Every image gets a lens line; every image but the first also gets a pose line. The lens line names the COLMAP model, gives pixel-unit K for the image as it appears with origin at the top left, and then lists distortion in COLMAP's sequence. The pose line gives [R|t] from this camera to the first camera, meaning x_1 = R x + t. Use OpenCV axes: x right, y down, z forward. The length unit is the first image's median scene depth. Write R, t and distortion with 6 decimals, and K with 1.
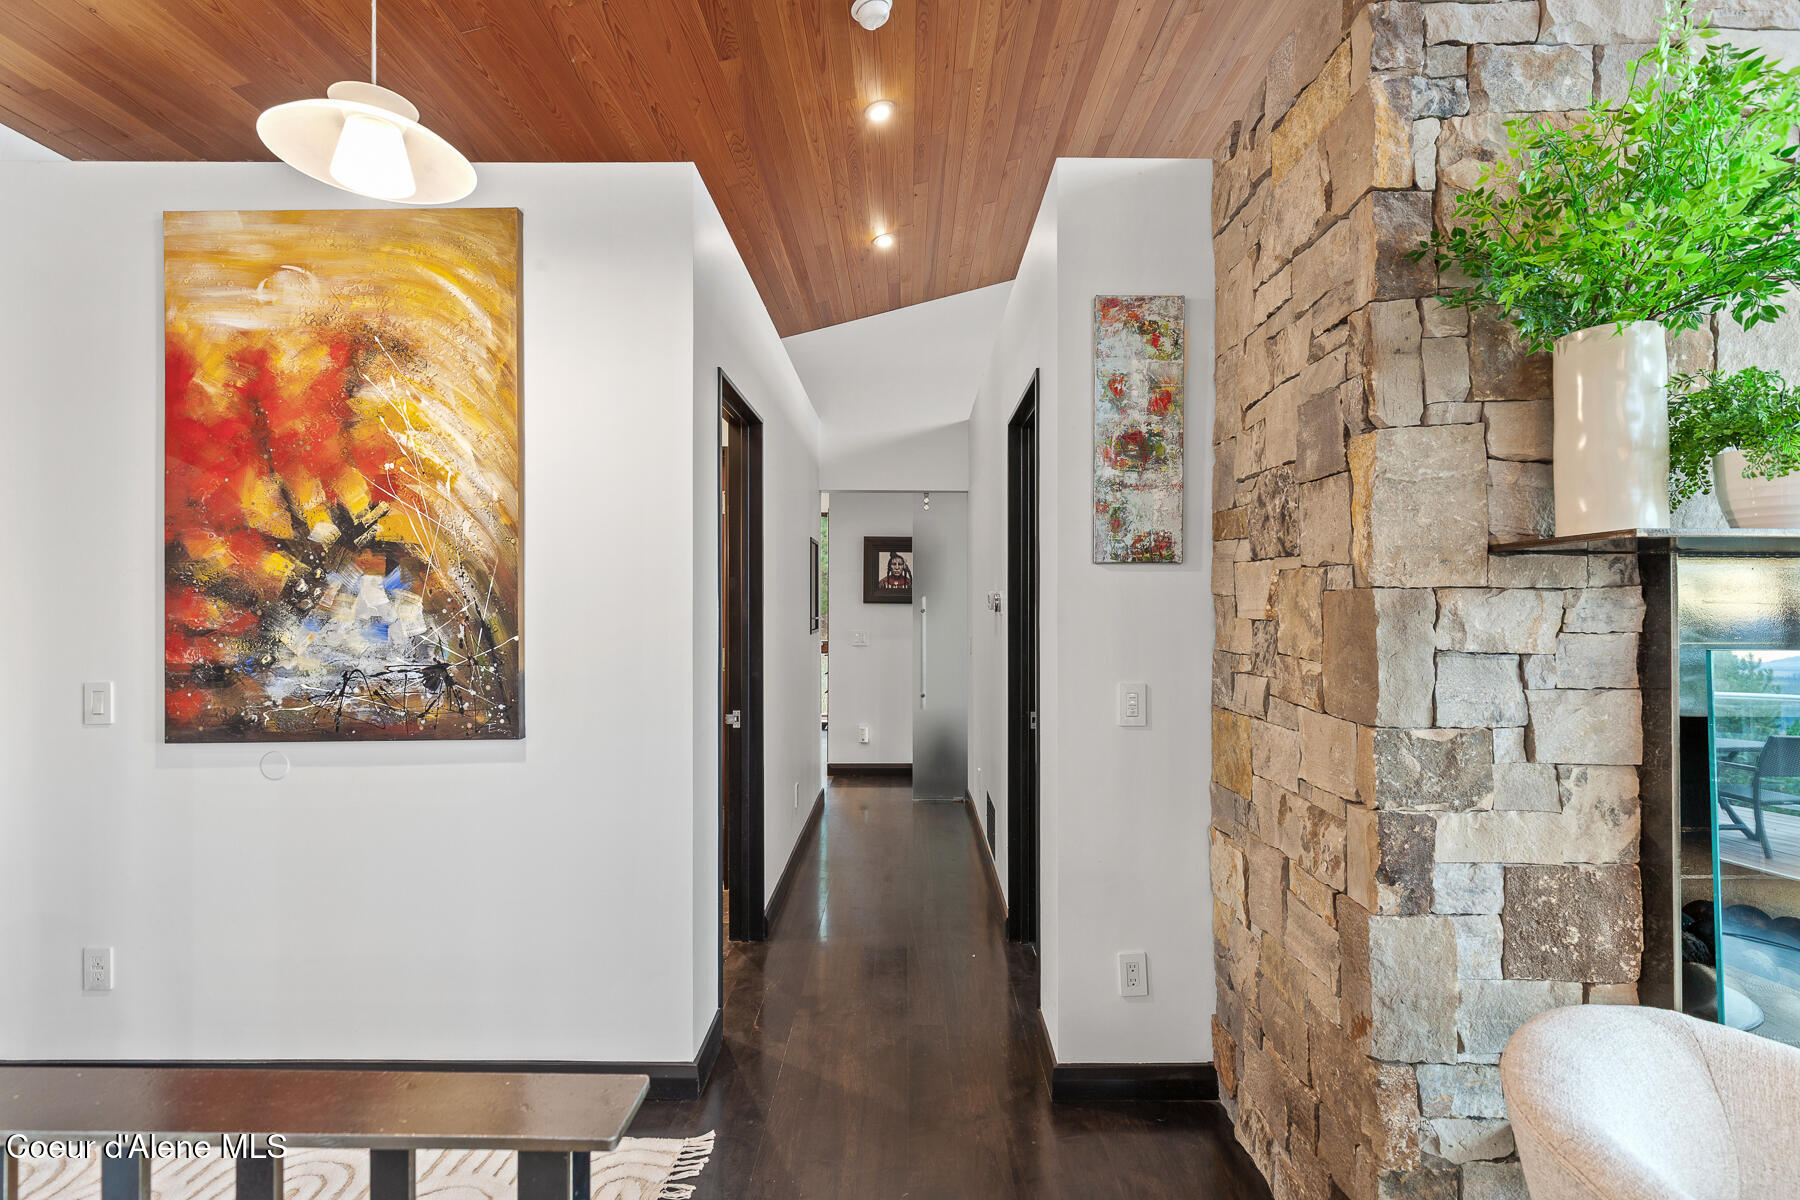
lens RADIAL K [[887.1, 0, 897.7], [0, 887.1, 591.2], [0, 0, 1]] dist [-0.001126, -0.000136]
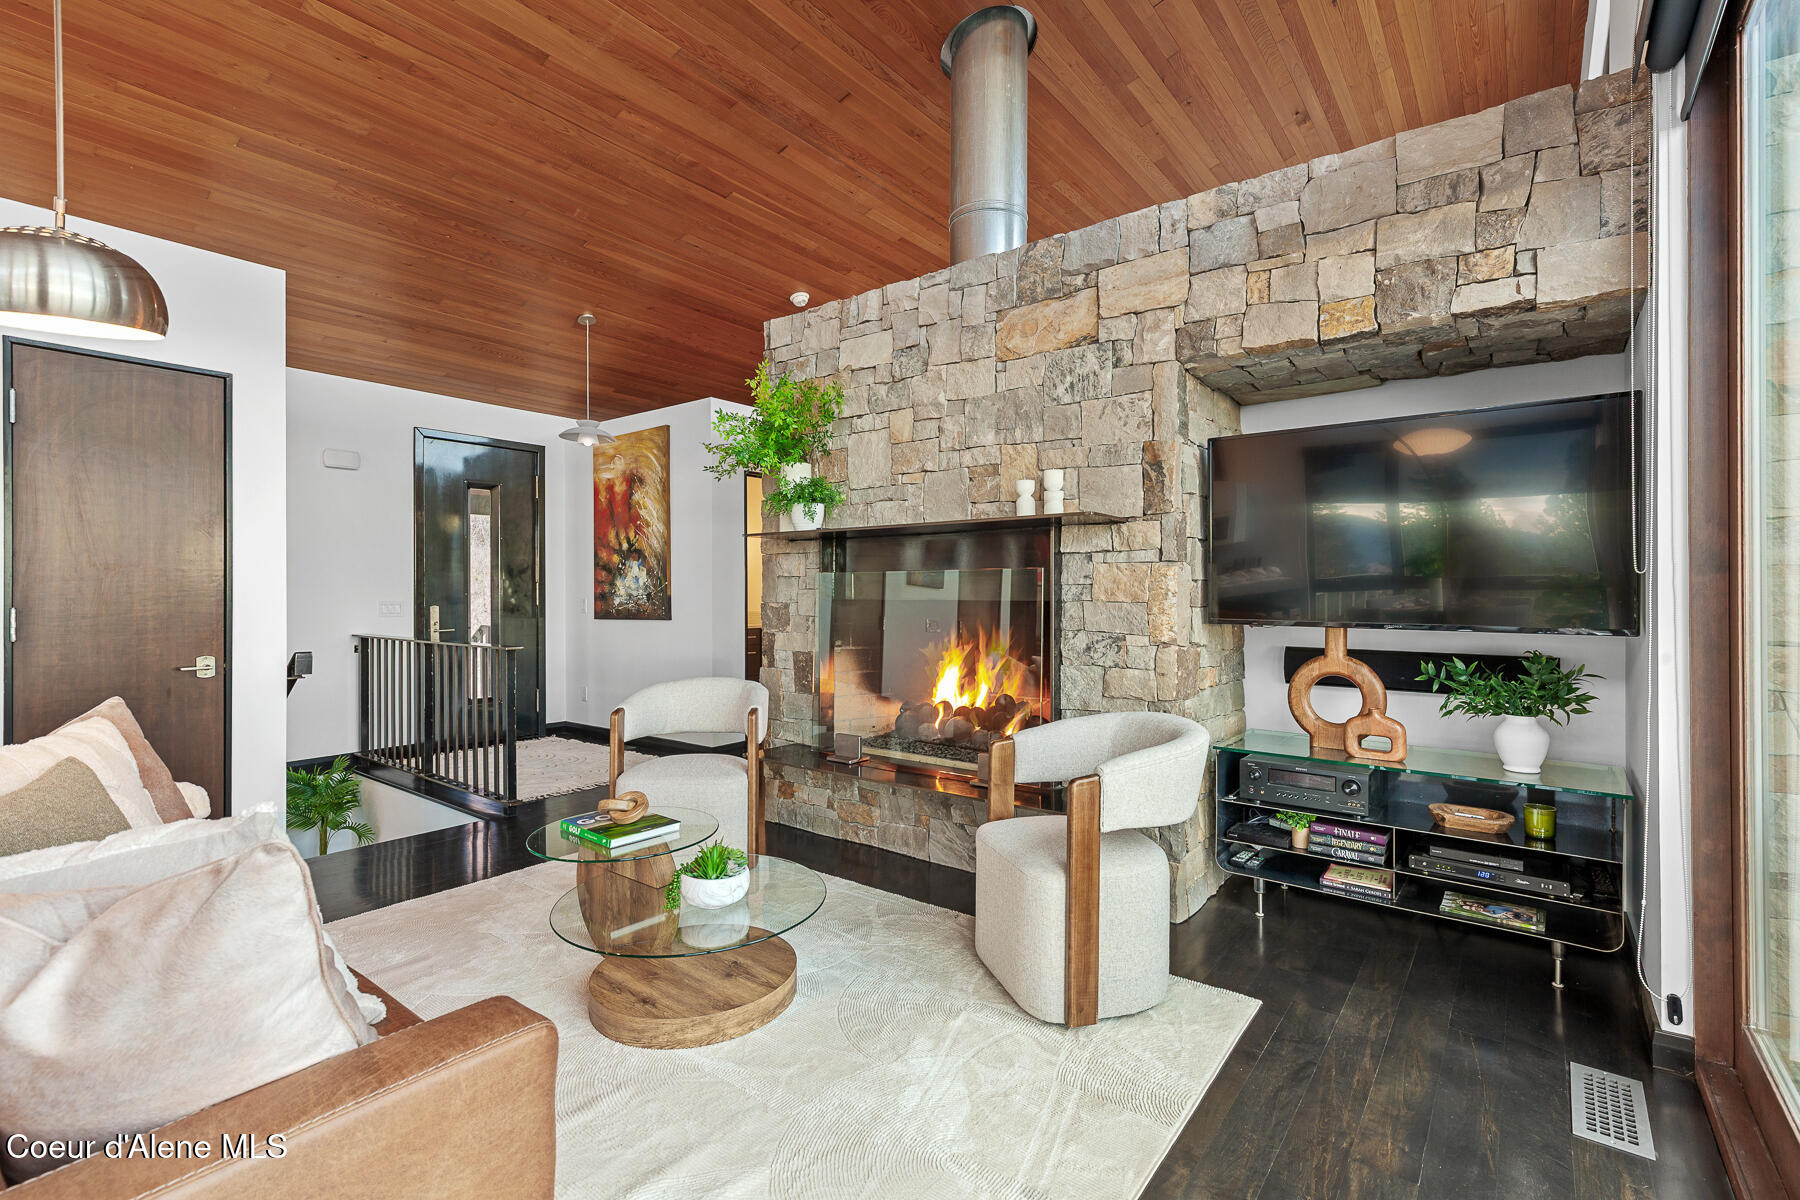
lens RADIAL K [[814.2, 0, 908.9], [0, 814.2, 589.3], [0, 0, 1]] dist [0.005279, 0.001287]
pose [[0.797482, -0.003048, -0.603335, 1.674107], [0.005125, 0.999985, 0.001723, 0.071737], [0.603321, -0.004466, 0.797486, -0.548249]]
